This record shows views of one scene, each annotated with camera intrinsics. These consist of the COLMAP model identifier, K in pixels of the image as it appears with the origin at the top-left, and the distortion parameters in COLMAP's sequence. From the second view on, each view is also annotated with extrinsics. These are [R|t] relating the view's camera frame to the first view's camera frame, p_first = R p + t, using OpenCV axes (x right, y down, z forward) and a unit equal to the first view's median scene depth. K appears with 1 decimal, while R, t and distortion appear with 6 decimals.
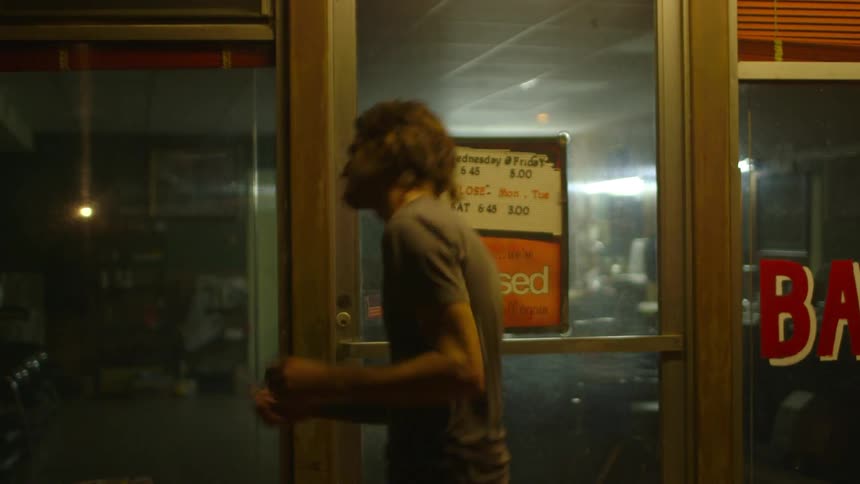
lens RADIAL K [[1202.6, 0, 430.0], [0, 1202.6, 242.0], [0, 0, 1]] dist [-0.076638, 0.054125]
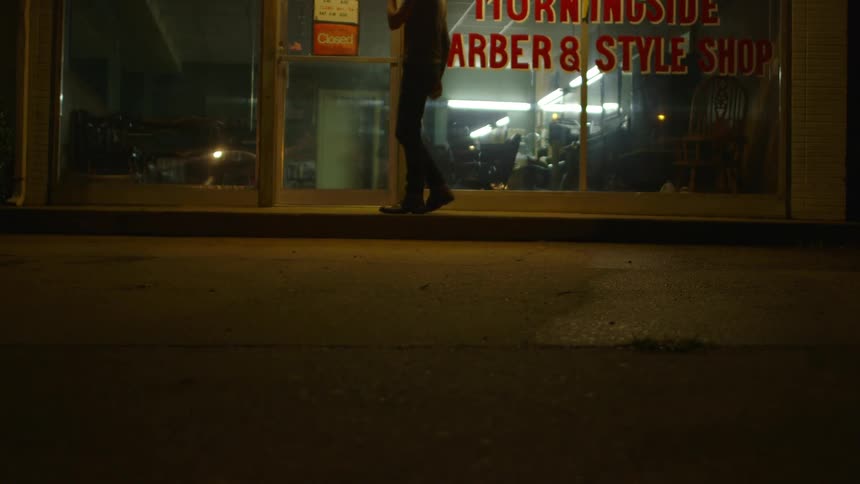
lens RADIAL K [[1202.6, 0, 430.0], [0, 1202.6, 242.0], [0, 0, 1]] dist [-0.076638, 0.054125]
pose [[0.992857, 0.026150, -0.116406, 0.627511], [-0.027952, 0.999513, -0.013879, 0.550863], [0.115986, 0.017034, 0.993105, -1.815792]]
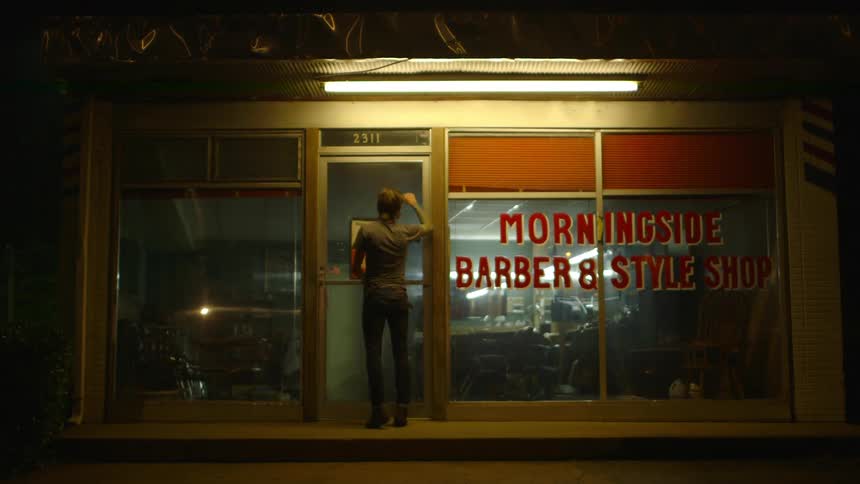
lens RADIAL K [[1202.6, 0, 430.0], [0, 1202.6, 242.0], [0, 0, 1]] dist [-0.076638, 0.054125]
pose [[0.995508, -0.004278, -0.094580, 0.503129], [-0.006391, 0.993664, -0.112205, 0.327174], [0.094461, 0.112306, 0.989174, -2.080801]]
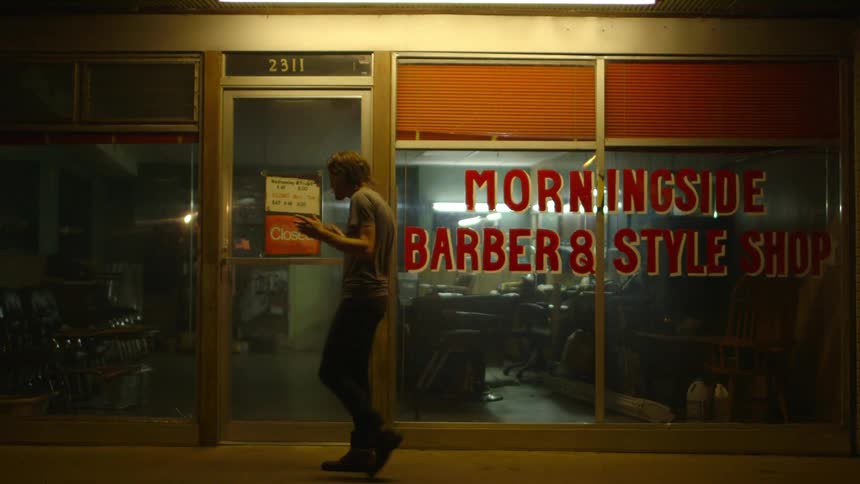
lens RADIAL K [[1202.6, 0, 430.0], [0, 1202.6, 242.0], [0, 0, 1]] dist [-0.076638, 0.054125]
pose [[0.994160, 0.014111, -0.106994, 0.570799], [-0.016596, 0.999612, -0.022373, 0.094723], [0.106636, 0.024018, 0.994008, -1.284286]]
